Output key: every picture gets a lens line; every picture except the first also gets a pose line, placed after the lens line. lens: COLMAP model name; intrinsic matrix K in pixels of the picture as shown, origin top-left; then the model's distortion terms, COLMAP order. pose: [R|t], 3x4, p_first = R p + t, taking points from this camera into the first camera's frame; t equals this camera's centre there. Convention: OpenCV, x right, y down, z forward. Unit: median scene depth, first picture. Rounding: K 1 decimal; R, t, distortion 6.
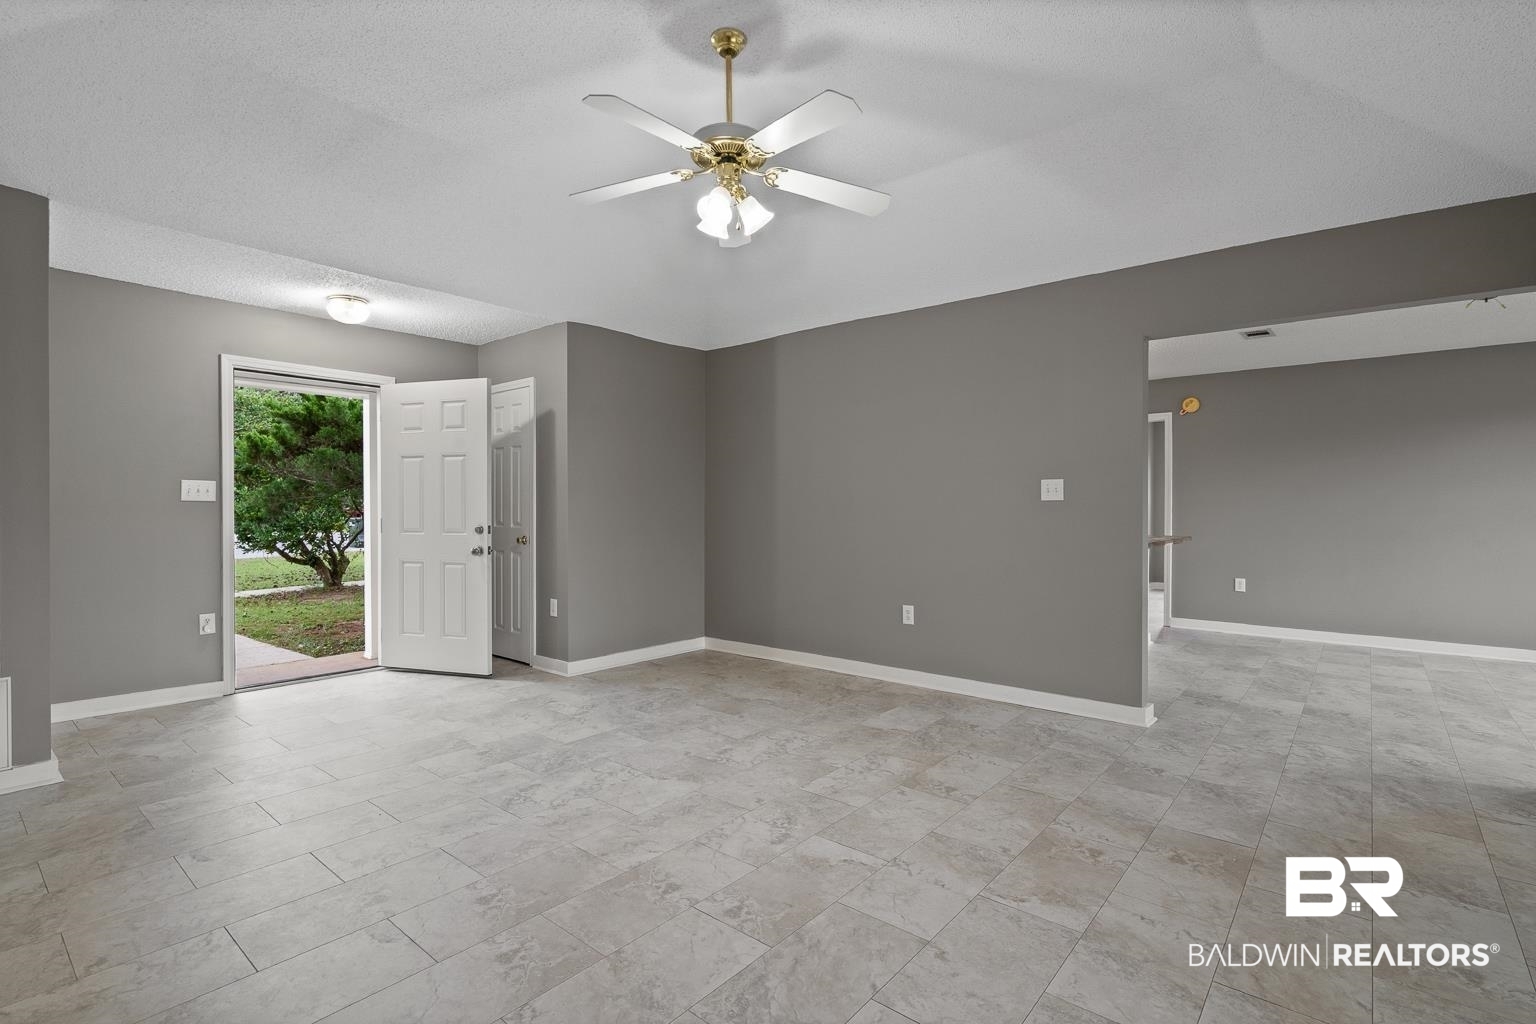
lens RADIAL K [[720.8, 0, 770.7], [0, 720.8, 514.8], [0, 0, 1]] dist [-0.007786, 0.003720]
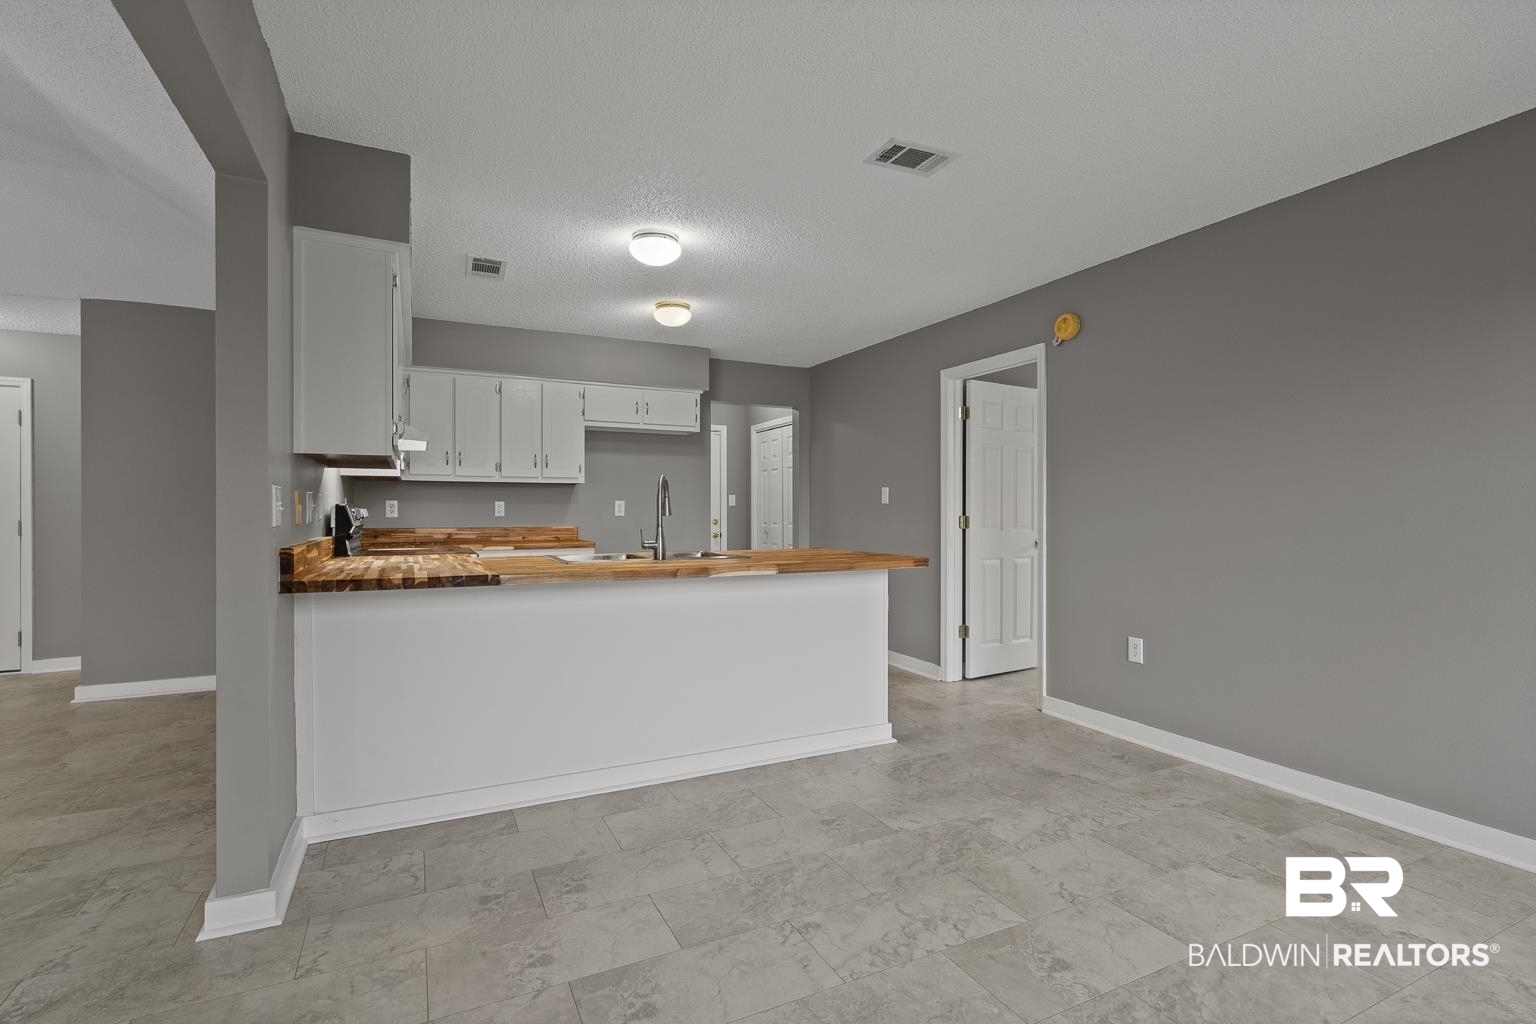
lens RADIAL K [[720.8, 0, 764.0], [0, 720.8, 510.7], [0, 0, 1]] dist [-0.007786, 0.003720]
pose [[0.915664, -0.001721, -0.401941, 1.361762], [-0.001957, 0.999960, -0.008741, -0.003168], [0.401940, 0.008791, 0.915624, 0.866772]]
